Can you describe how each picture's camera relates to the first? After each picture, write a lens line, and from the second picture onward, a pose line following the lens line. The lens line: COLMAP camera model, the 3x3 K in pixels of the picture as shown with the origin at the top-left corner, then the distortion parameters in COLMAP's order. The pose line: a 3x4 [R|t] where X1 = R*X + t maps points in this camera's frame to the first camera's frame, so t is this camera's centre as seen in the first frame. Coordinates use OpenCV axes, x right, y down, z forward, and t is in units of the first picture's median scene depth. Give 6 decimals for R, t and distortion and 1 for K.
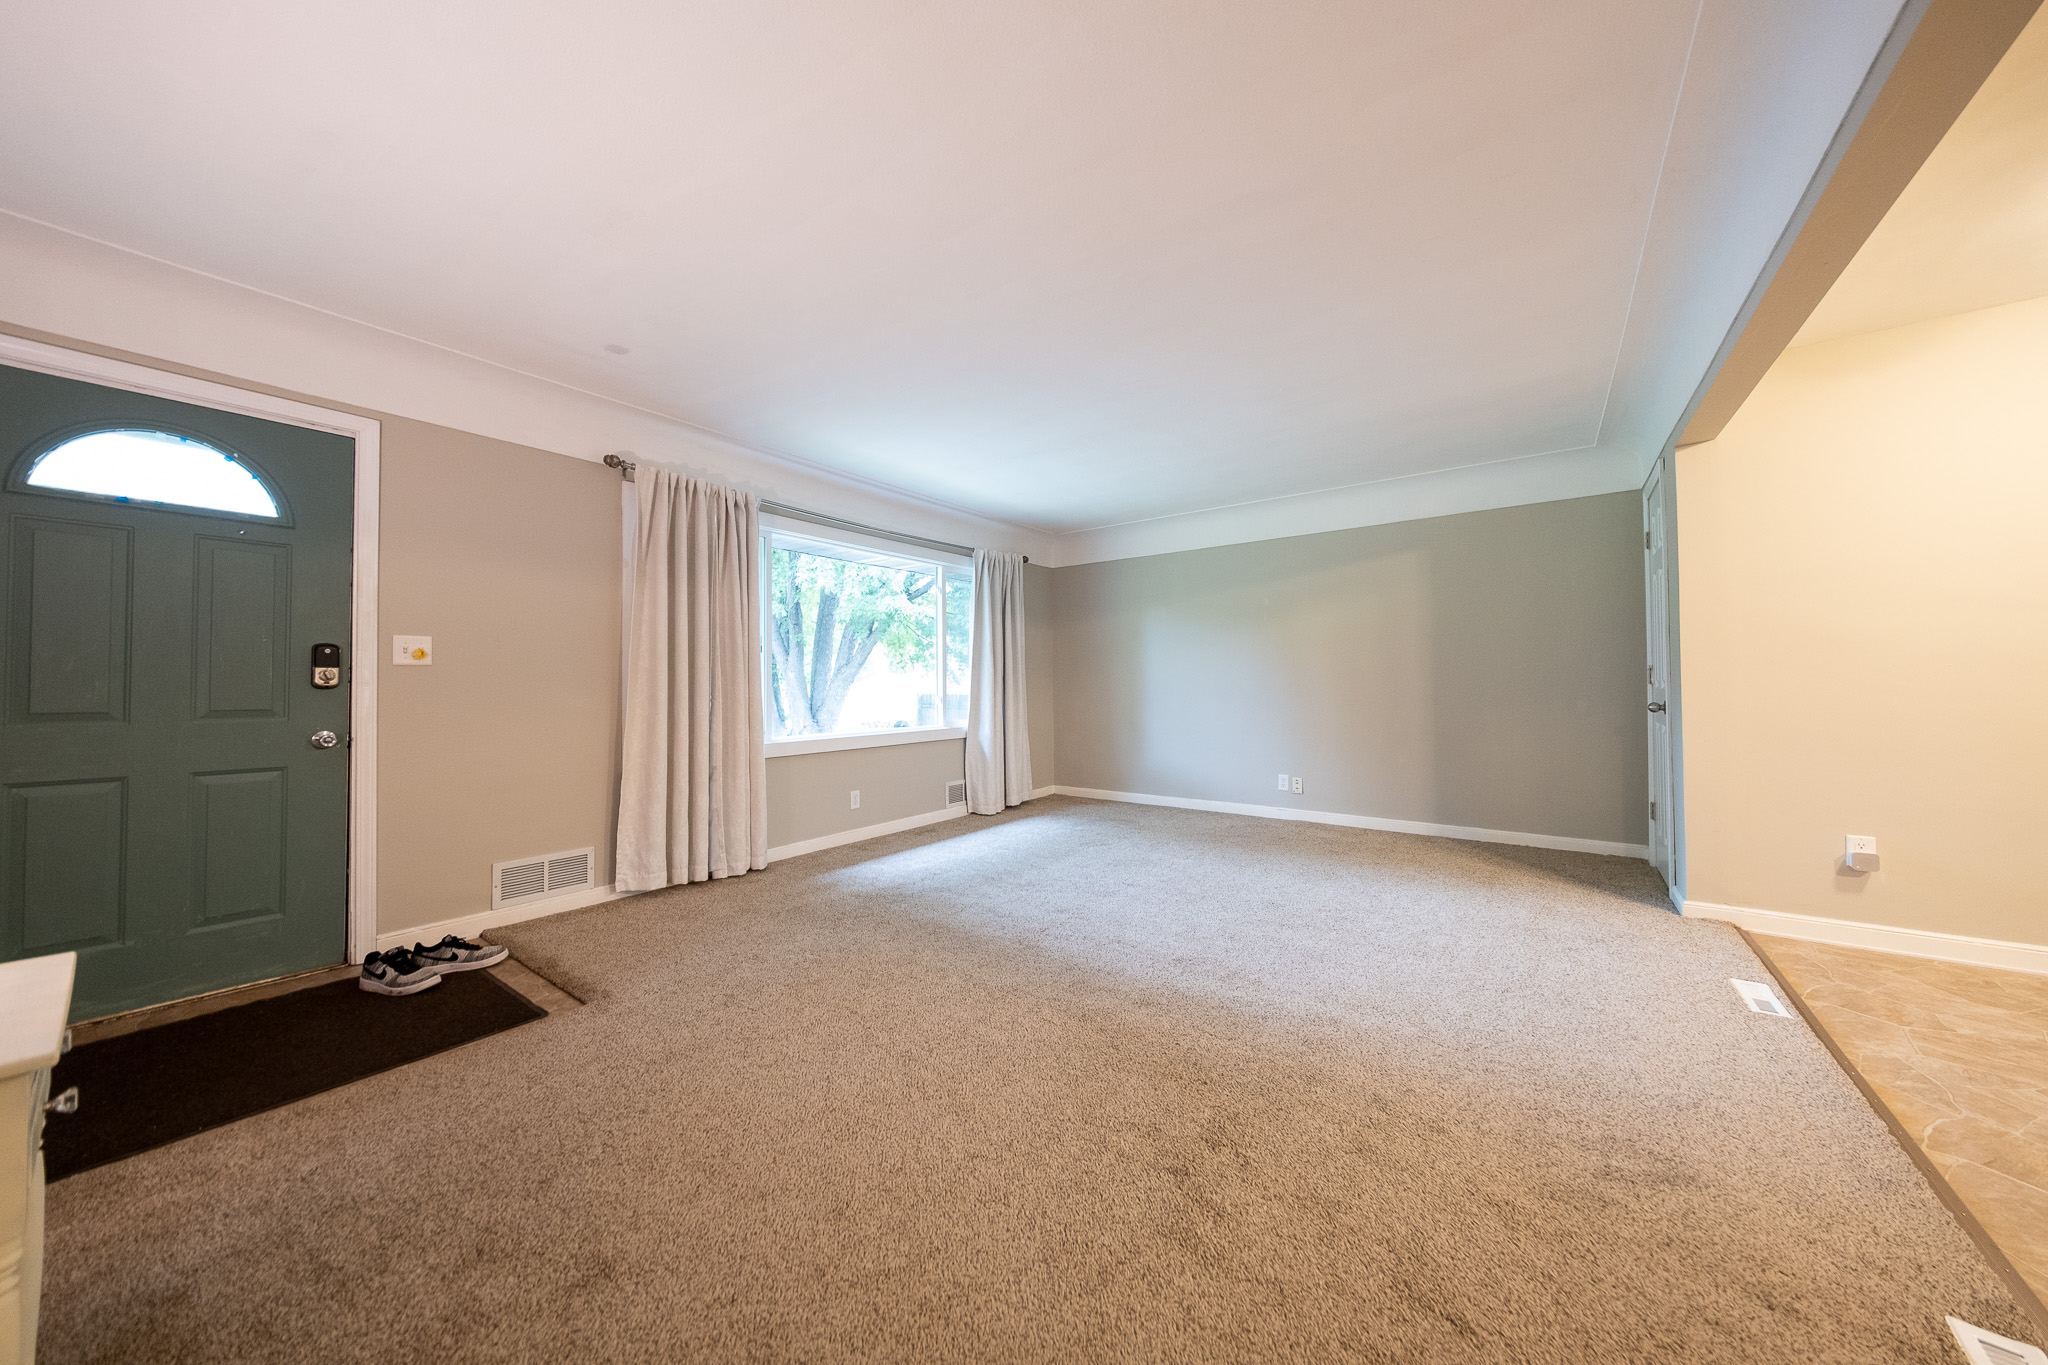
lens RADIAL K [[693.8, 0, 1020.0], [0, 693.8, 681.8], [0, 0, 1]] dist [0.014279, -0.000312]
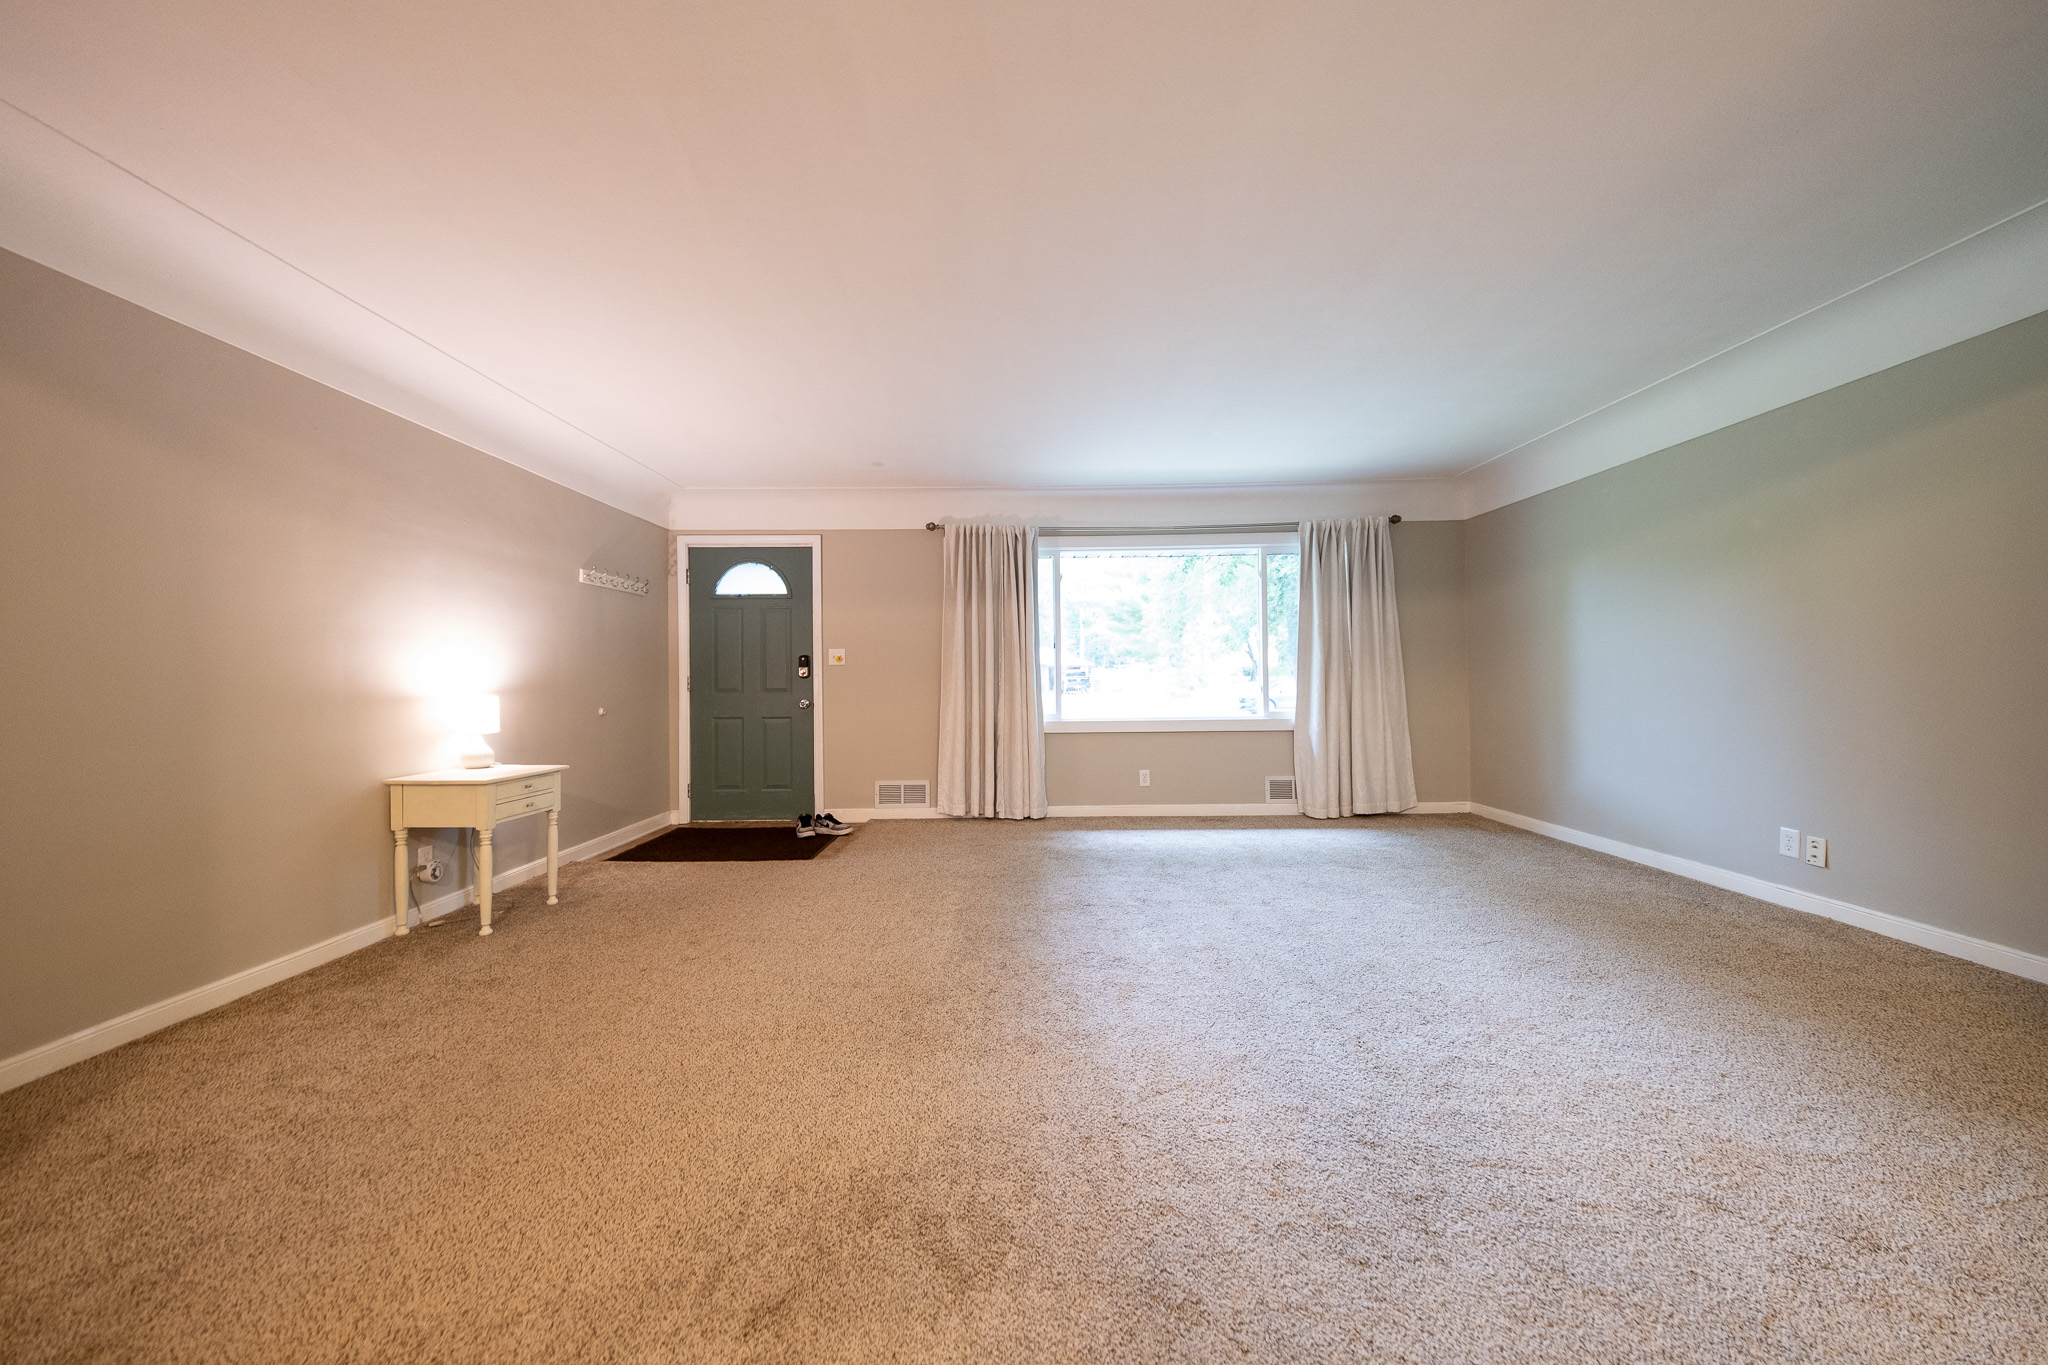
lens RADIAL K [[693.8, 0, 1017.2], [0, 693.8, 681.4], [0, 0, 1]] dist [0.014279, -0.000312]
pose [[0.587530, 0.000533, -0.809202, 0.692046], [0.010850, 0.999905, 0.008536, 0.006950], [0.809130, -0.013795, 0.587468, 0.251129]]
